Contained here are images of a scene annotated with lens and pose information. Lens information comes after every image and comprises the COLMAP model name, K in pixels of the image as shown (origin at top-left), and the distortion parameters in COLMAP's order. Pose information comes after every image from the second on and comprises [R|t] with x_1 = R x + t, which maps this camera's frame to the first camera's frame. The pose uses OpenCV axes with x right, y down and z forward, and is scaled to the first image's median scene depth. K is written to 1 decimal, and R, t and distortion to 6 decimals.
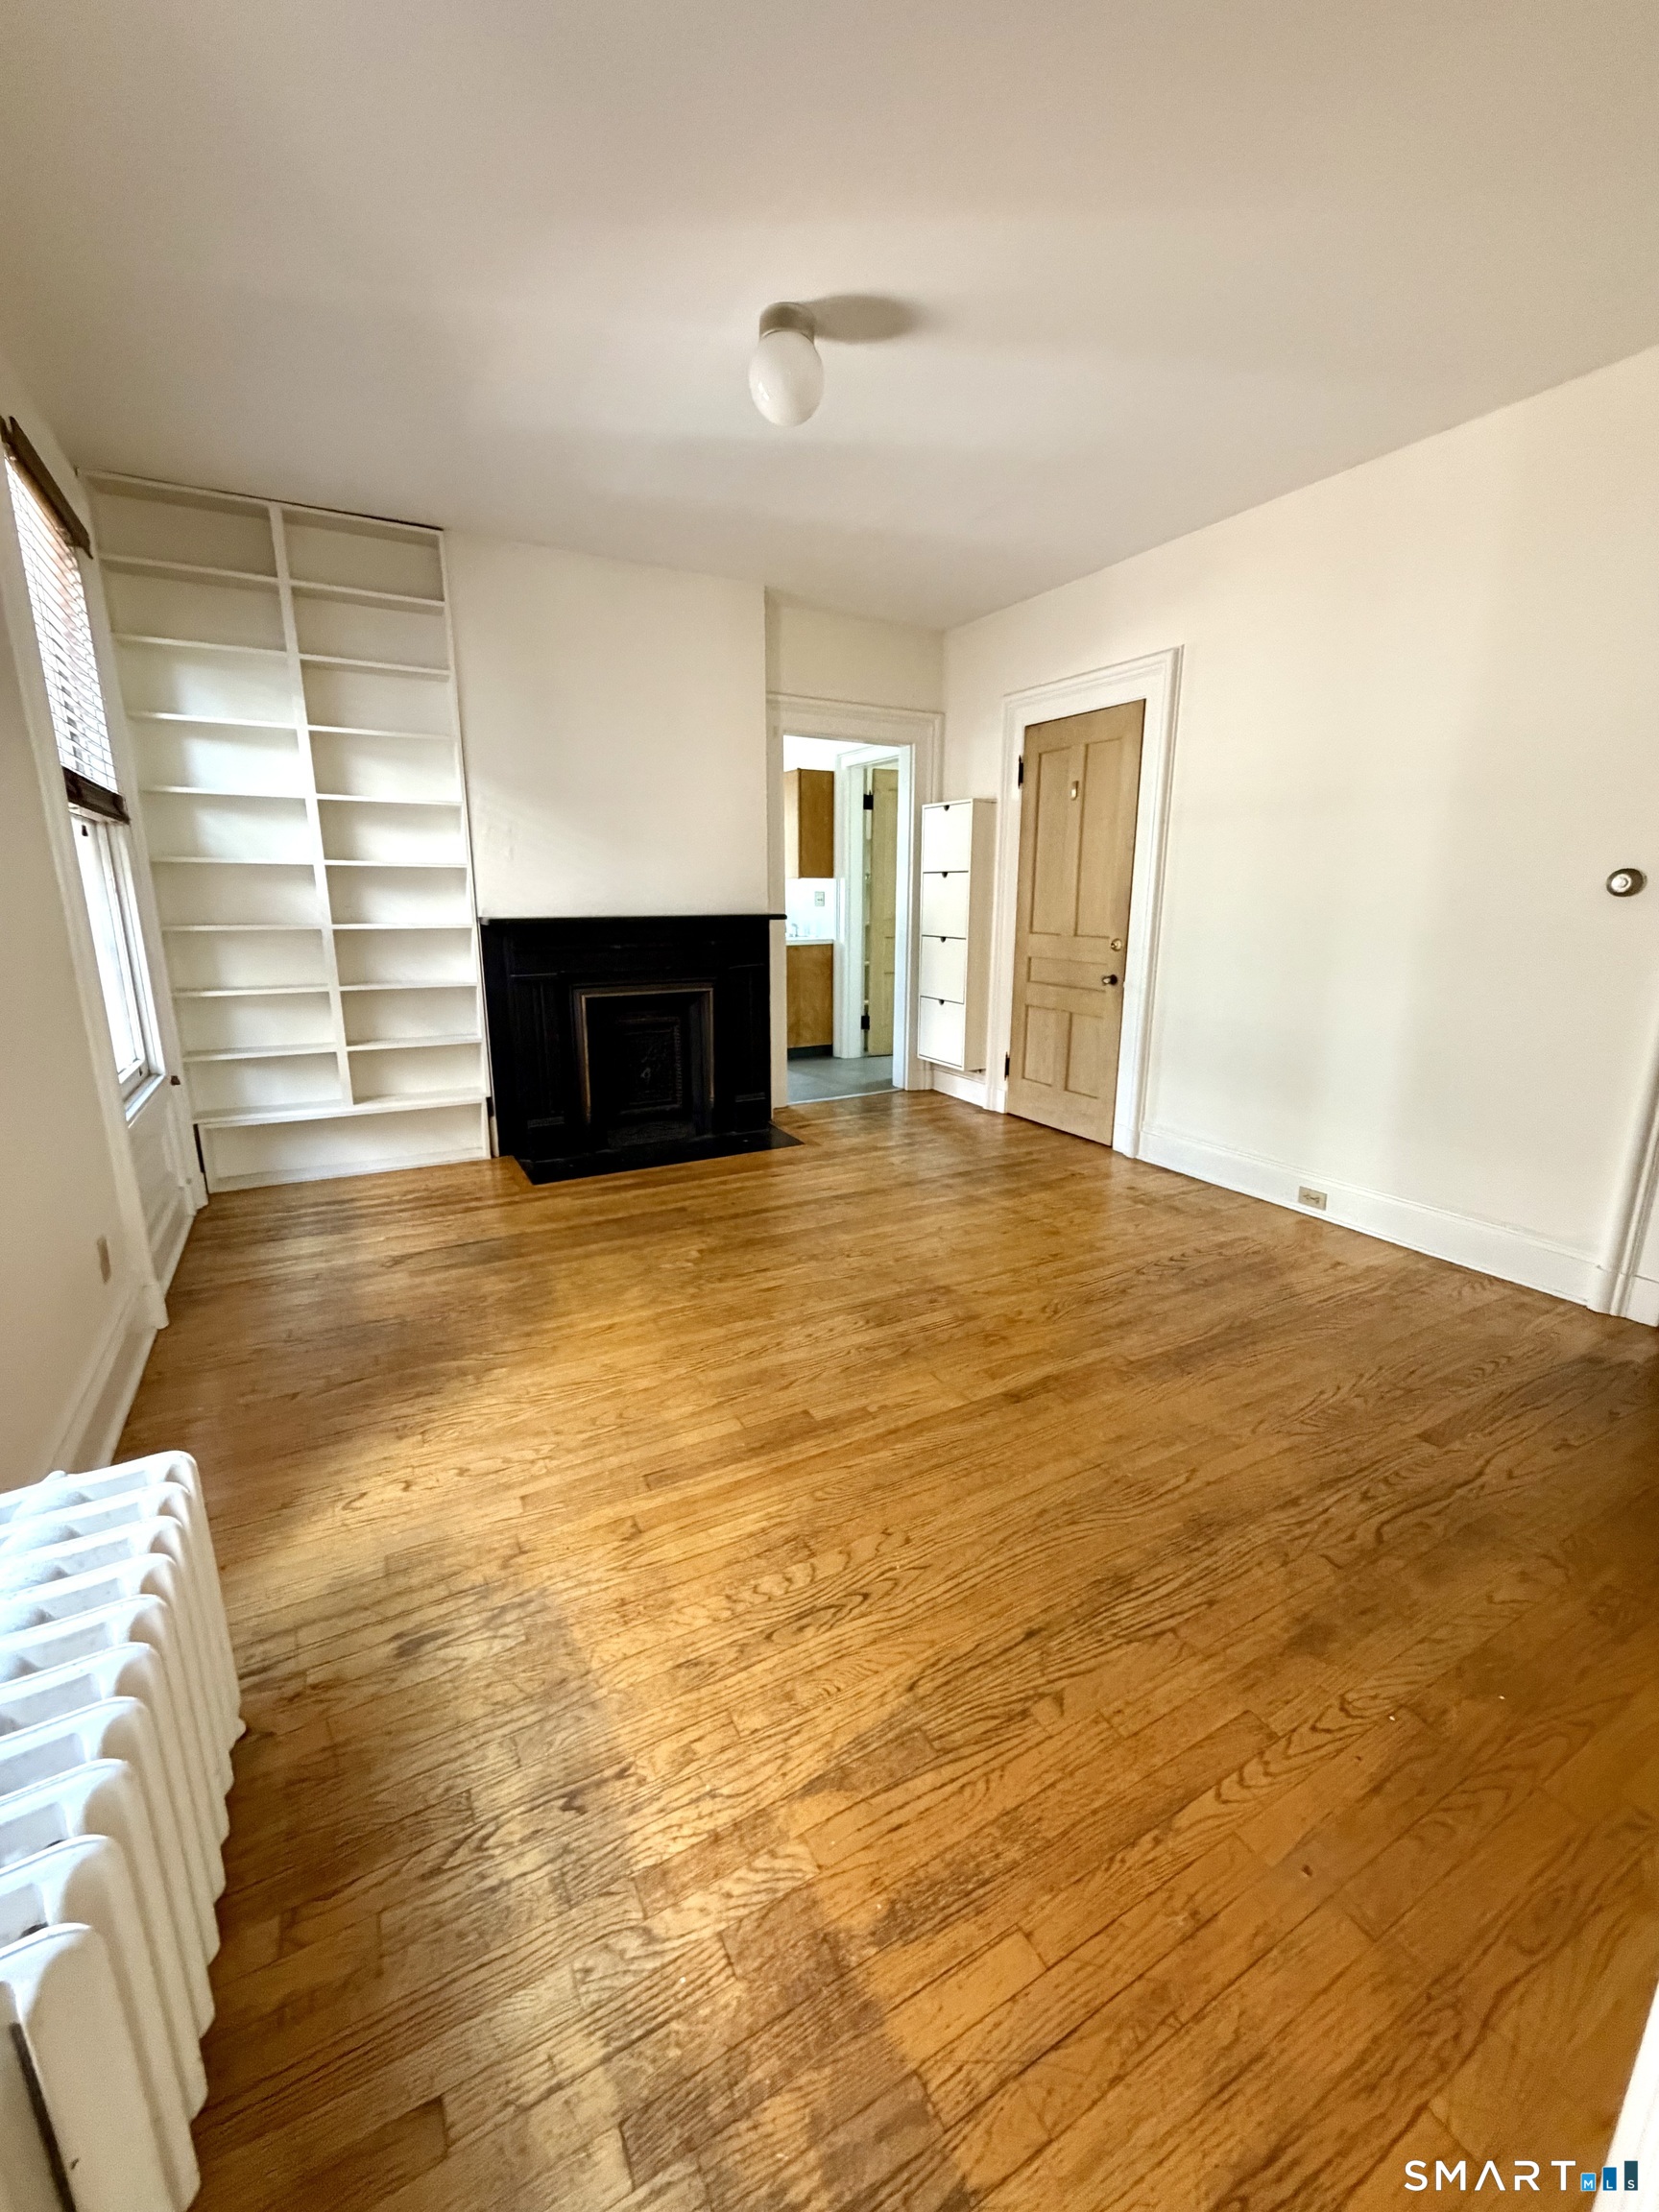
lens RADIAL K [[883.1, 0, 830.8], [0, 883.1, 1100.6], [0, 0, 1]] dist [-0.003457, -0.000278]
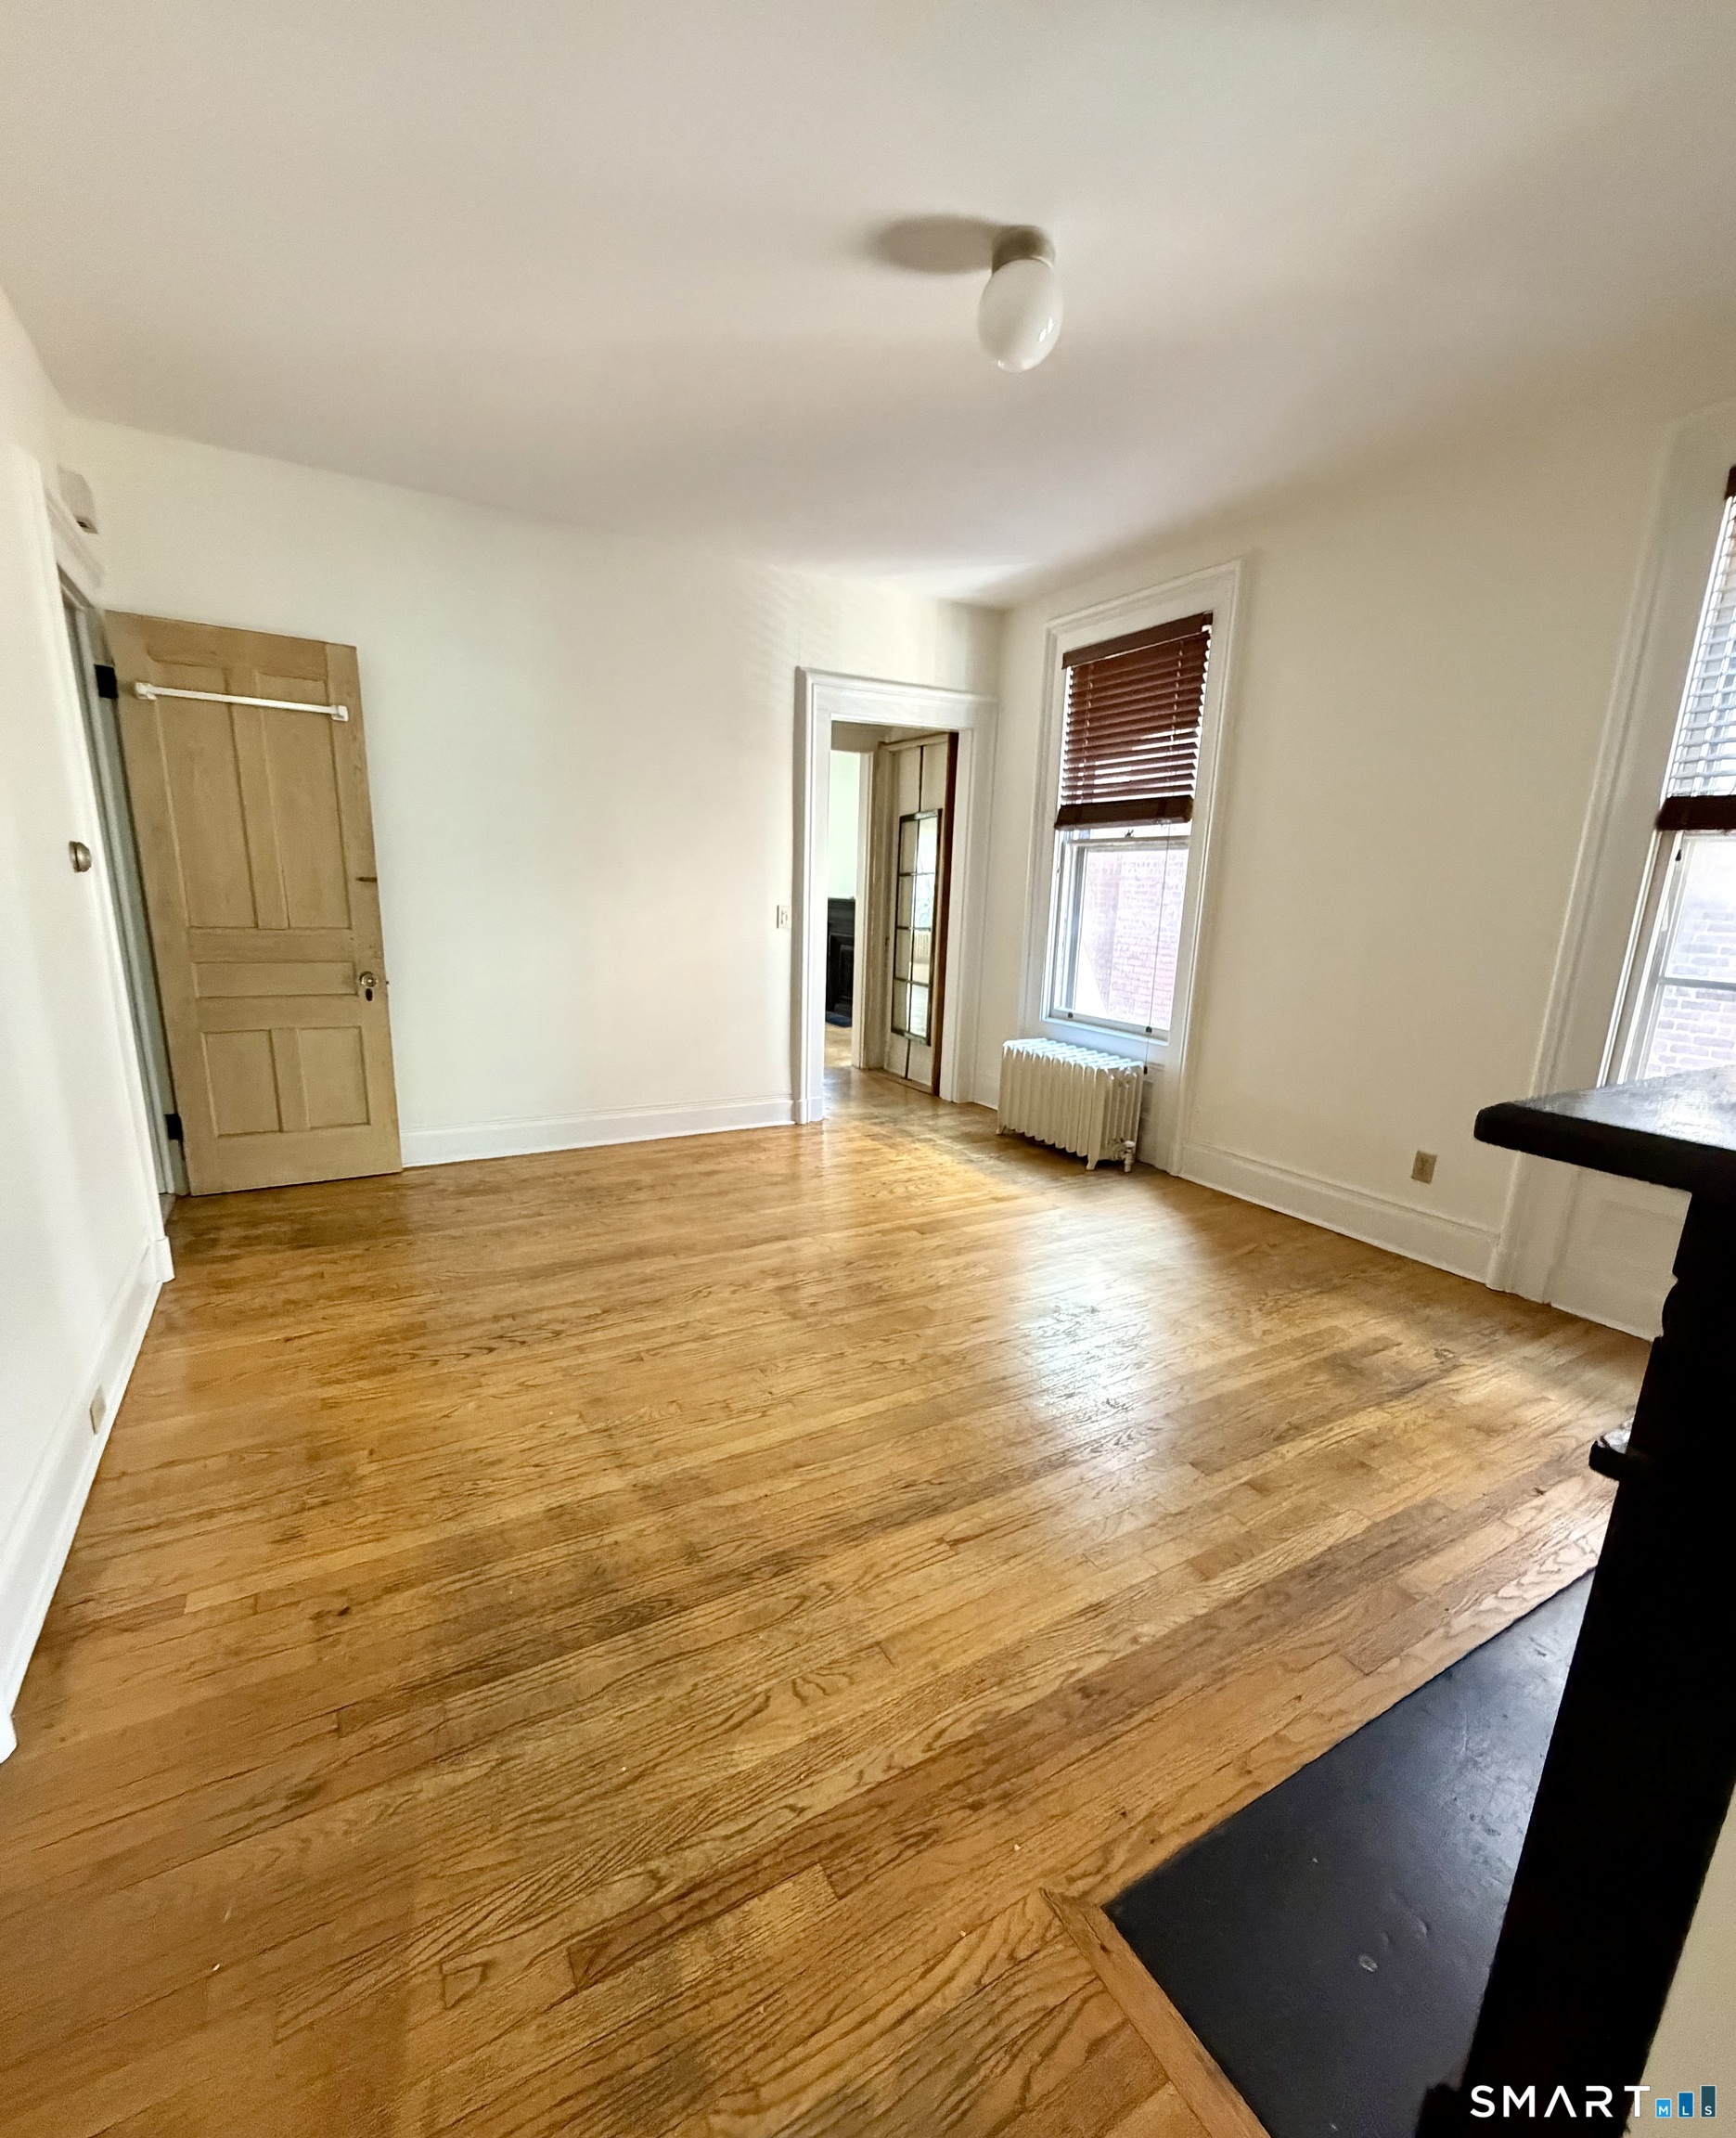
lens RADIAL K [[925.0, 0, 871.3], [0, 925.0, 1111.5], [0, 0, 1]] dist [0.001711, 0.000052]
pose [[-0.999363, -0.025031, -0.025443, 0.084078], [-0.033915, 0.888043, 0.458507, -0.452203], [0.011117, 0.459078, -0.888326, 1.861440]]
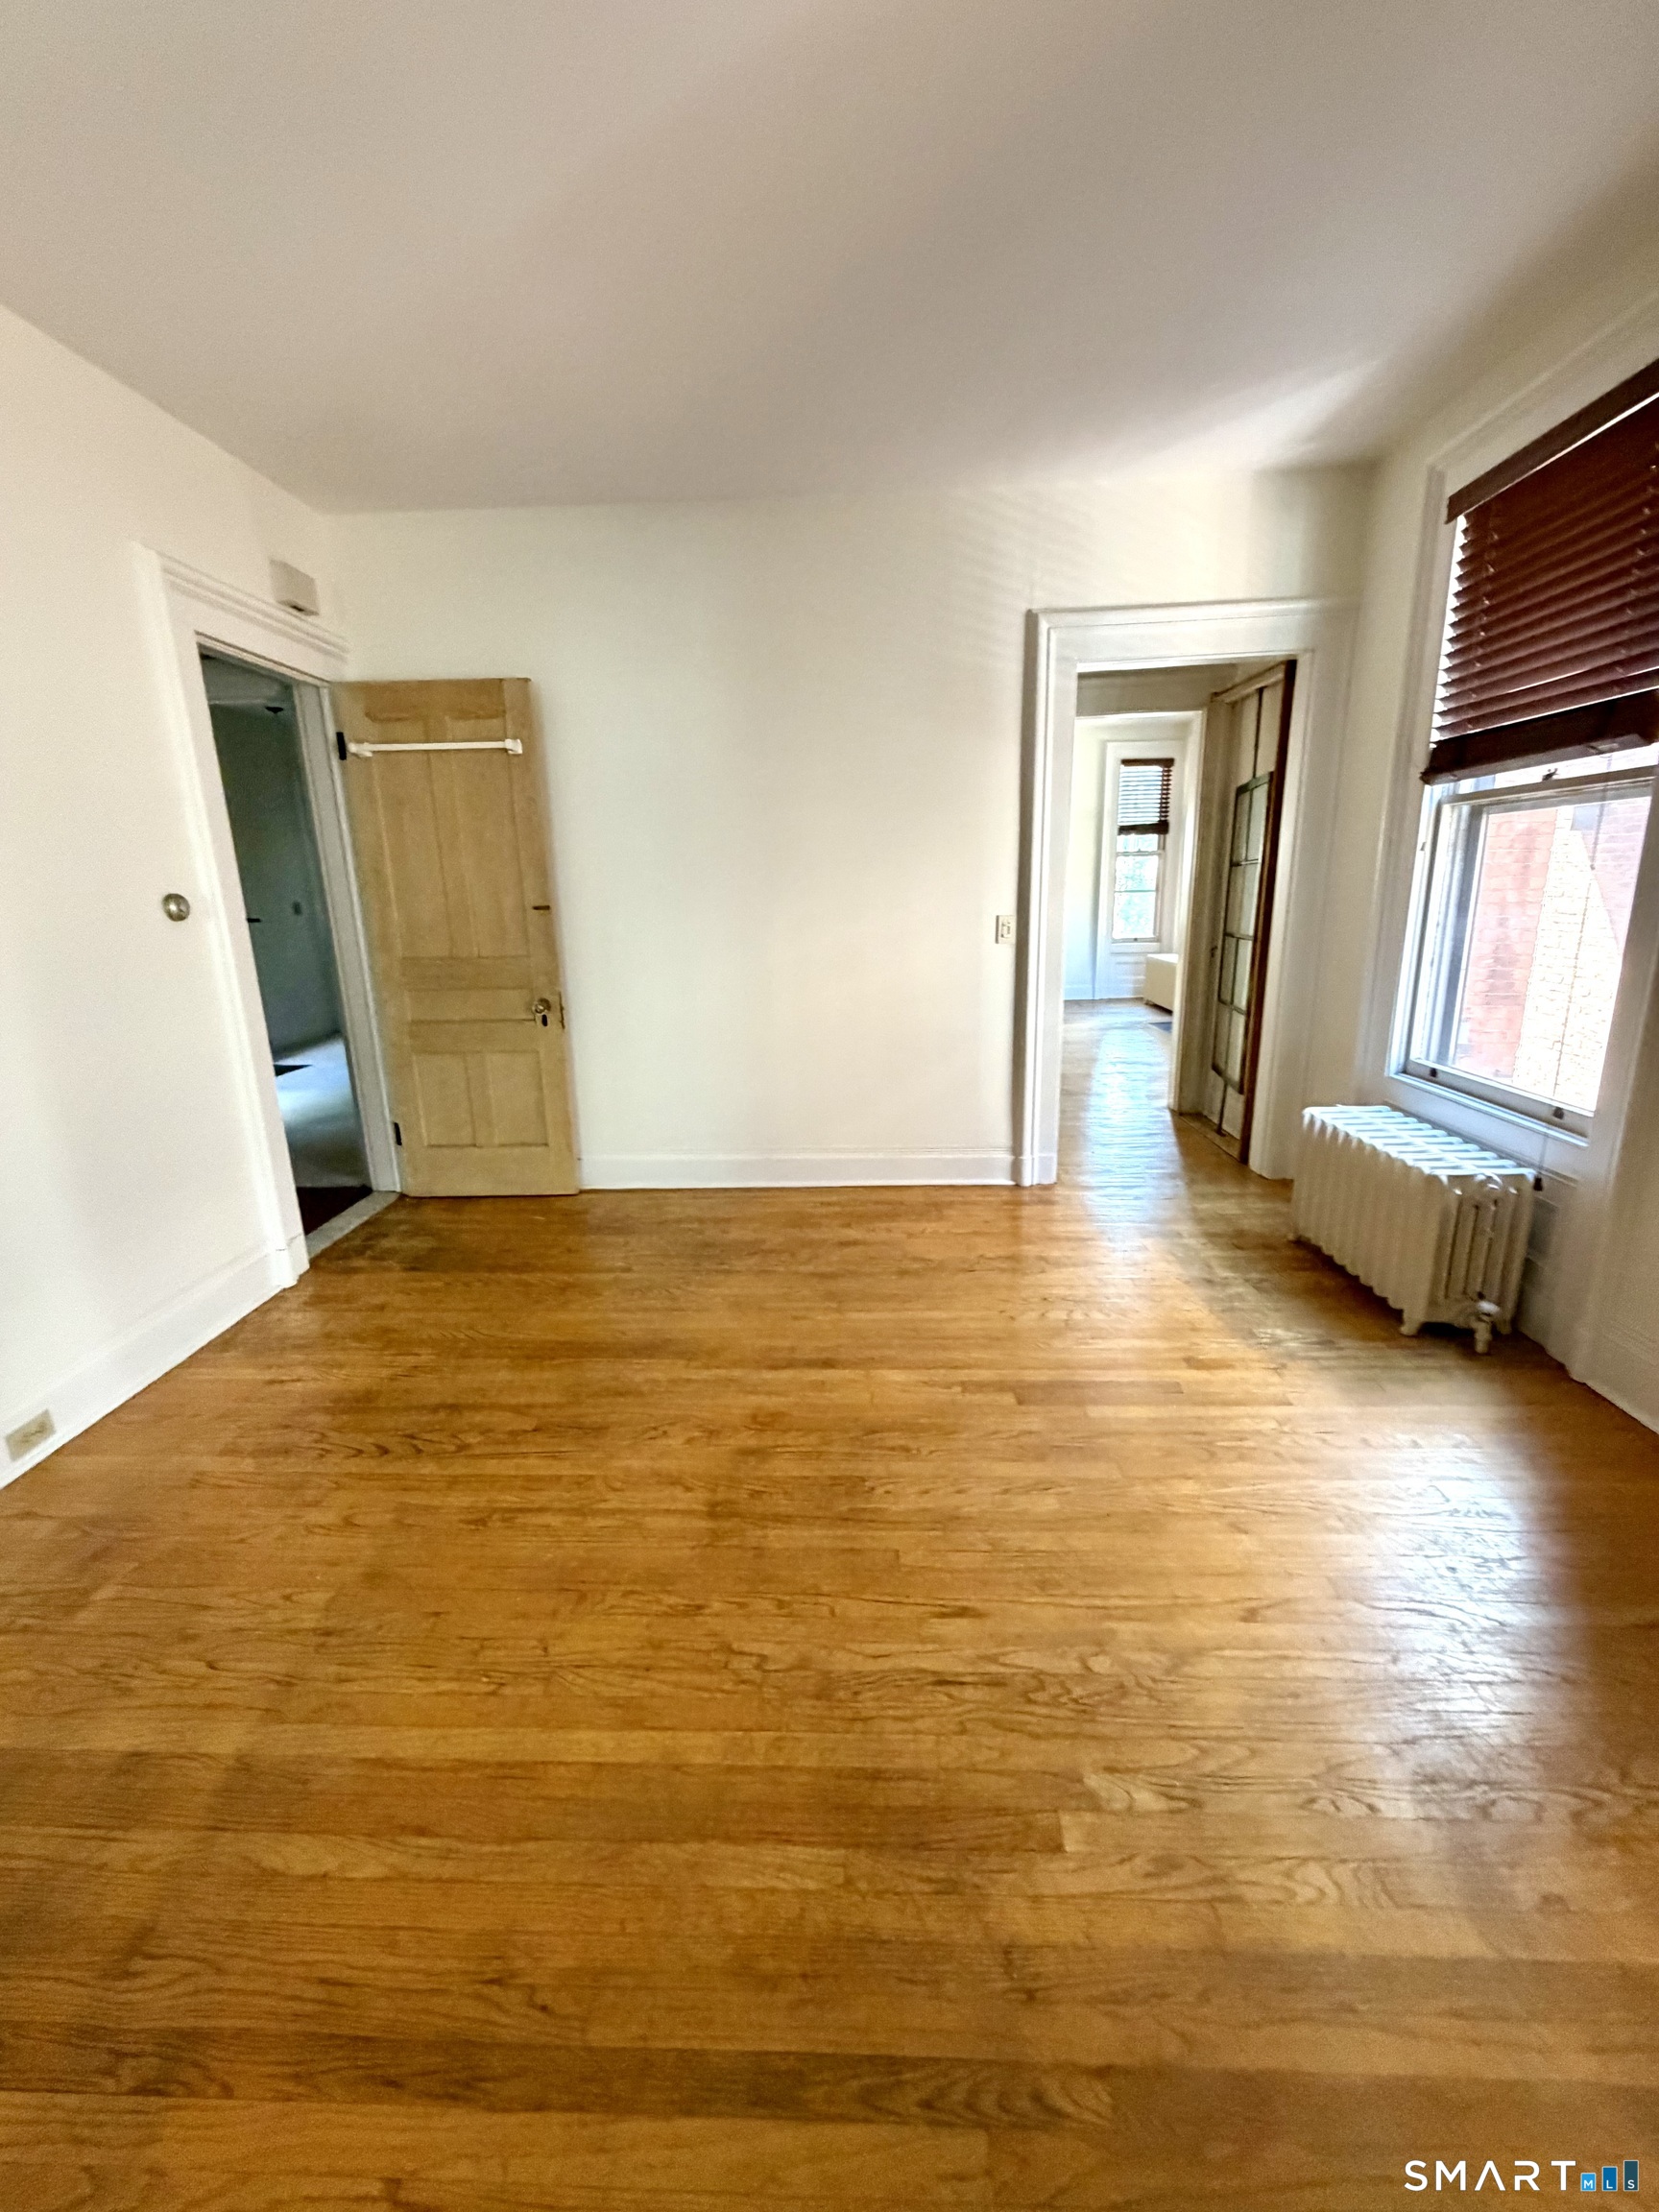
lens RADIAL K [[886.5, 0, 828.1], [0, 886.5, 1098.0], [0, 0, 1]] dist [0.002778, -0.000100]
pose [[-0.855007, -0.102520, 0.508382, -0.263363], [0.144586, 0.894280, 0.423507, -0.351580], [-0.498054, 0.435607, -0.749793, 1.391911]]
